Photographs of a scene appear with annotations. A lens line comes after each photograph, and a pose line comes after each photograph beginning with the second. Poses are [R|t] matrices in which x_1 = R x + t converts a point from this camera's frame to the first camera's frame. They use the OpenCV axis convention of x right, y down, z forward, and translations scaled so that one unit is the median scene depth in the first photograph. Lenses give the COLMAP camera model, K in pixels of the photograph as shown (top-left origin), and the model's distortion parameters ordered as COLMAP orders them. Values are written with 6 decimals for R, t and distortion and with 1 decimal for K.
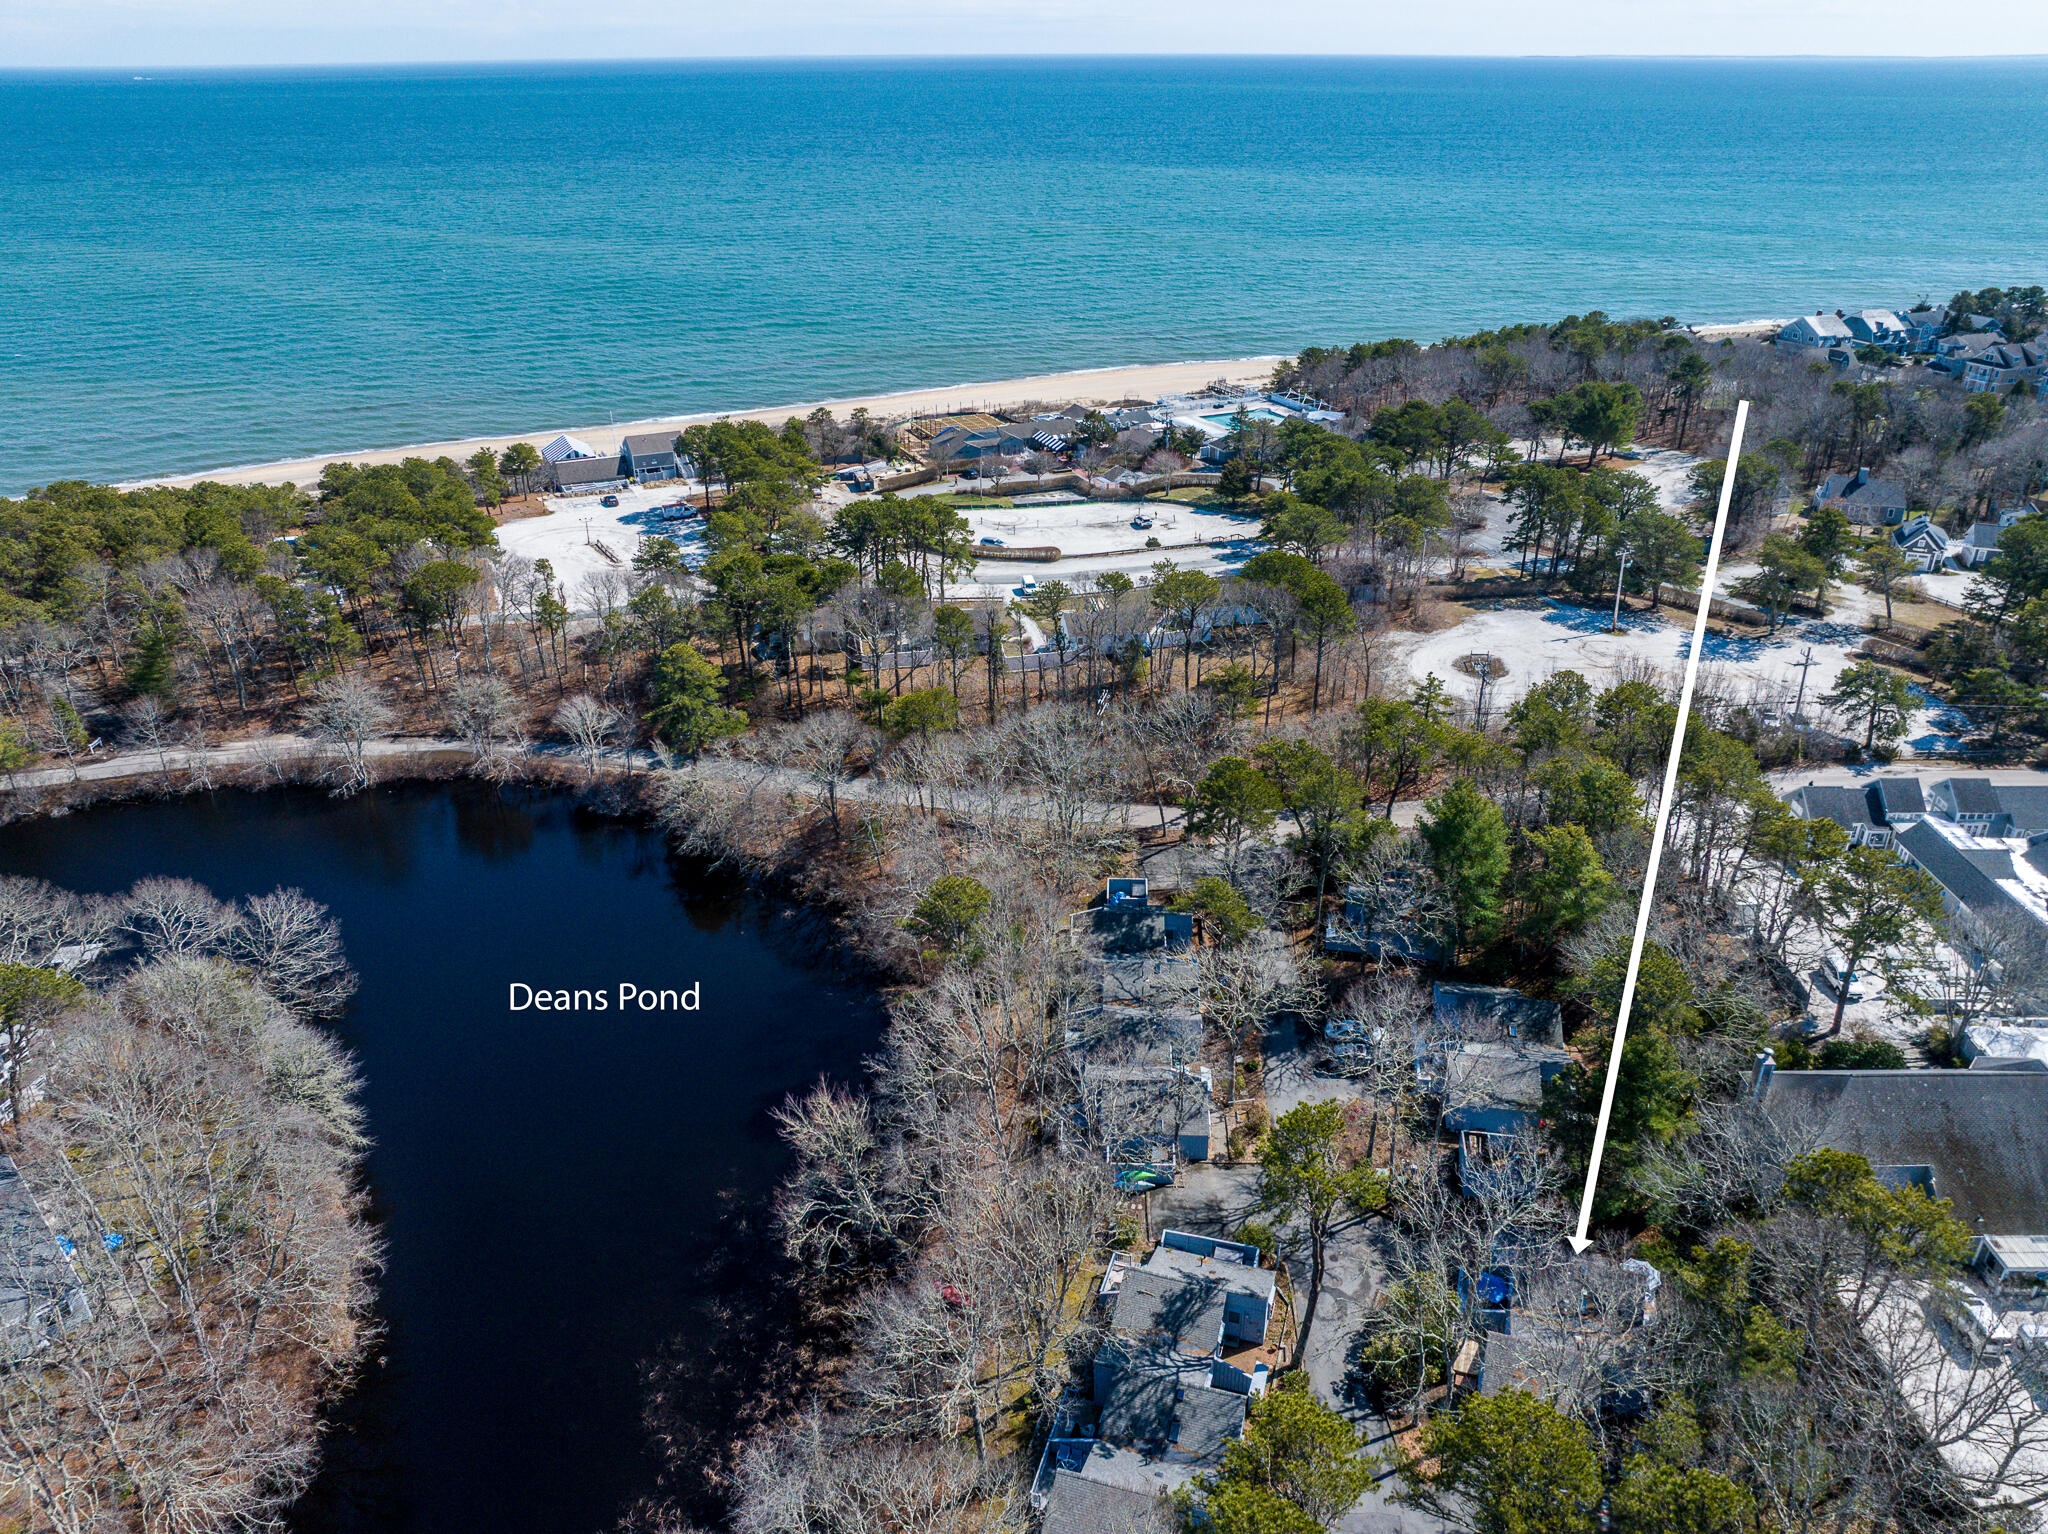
lens RADIAL K [[1443.6, 0, 1024.0], [0, 1443.6, 767.0], [0, 0, 1]] dist [-0.035842, 0.000728]
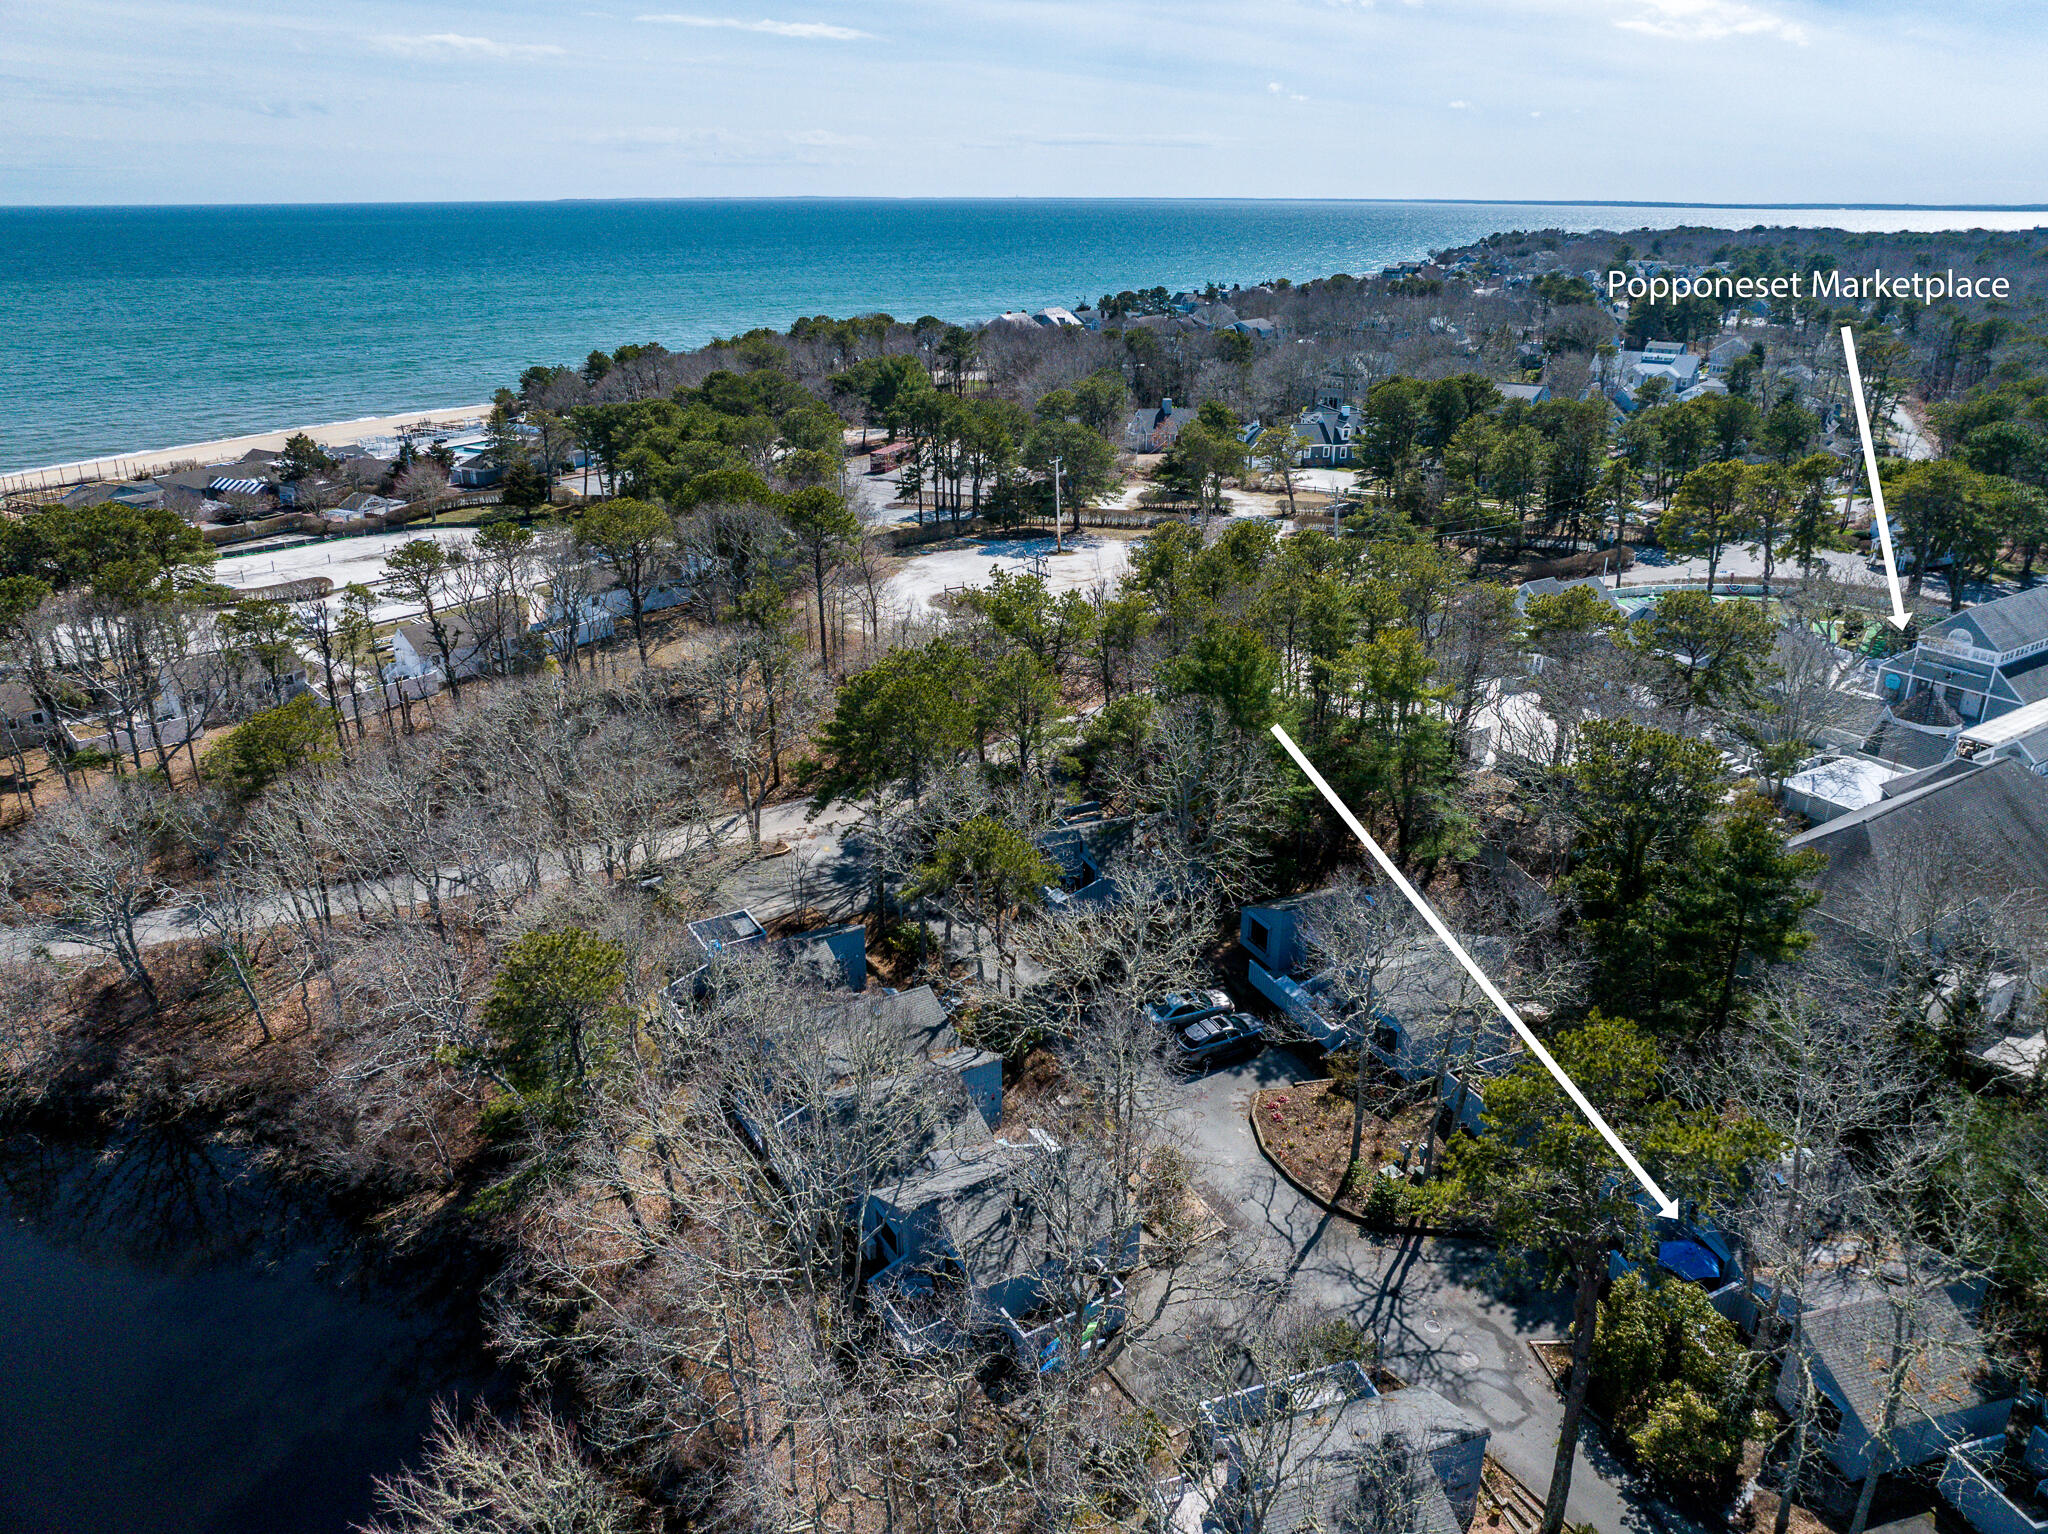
lens RADIAL K [[1443.6, 0, 1024.0], [0, 1443.6, 767.0], [0, 0, 1]] dist [-0.035842, 0.000728]
pose [[0.822525, -0.200873, 0.532074, -0.076346], [0.248437, 0.968473, -0.018429, 0.031966], [-0.511598, 0.147346, 0.846497, 0.209178]]
